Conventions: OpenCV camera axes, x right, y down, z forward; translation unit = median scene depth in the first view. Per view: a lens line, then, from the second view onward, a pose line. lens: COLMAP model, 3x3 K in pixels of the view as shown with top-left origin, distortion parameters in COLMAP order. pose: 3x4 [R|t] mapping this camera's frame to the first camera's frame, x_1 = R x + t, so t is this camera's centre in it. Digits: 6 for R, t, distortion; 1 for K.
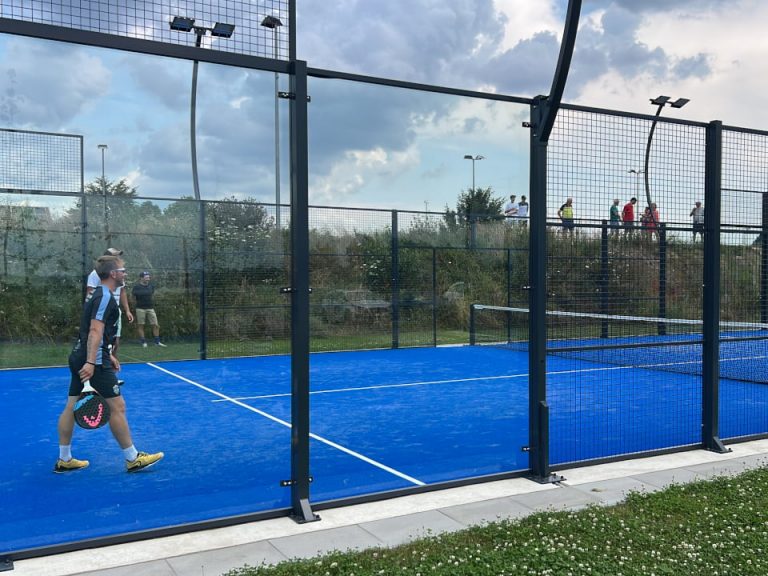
lens RADIAL K [[801.1, 0, 387.4], [0, 801.1, 286.8], [0, 0, 1]] dist [0.046294, 0.000000]
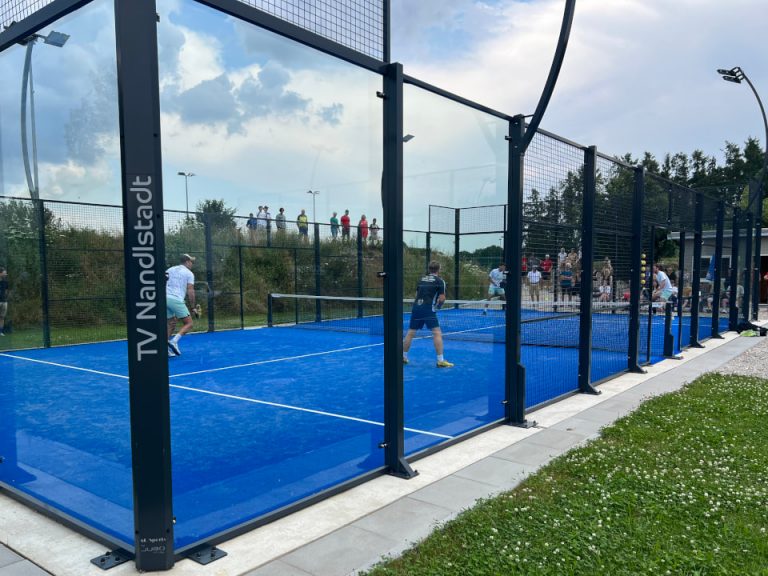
lens RADIAL K [[642.6, 0, 378.6], [0, 642.6, 287.2], [0, 0, 1]] dist [0.016853, 0.001887]
pose [[0.935267, -0.007769, 0.353858, -0.373808], [0.004123, 0.999930, 0.011057, 0.011273], [-0.353919, -0.008883, 0.935234, 0.137814]]
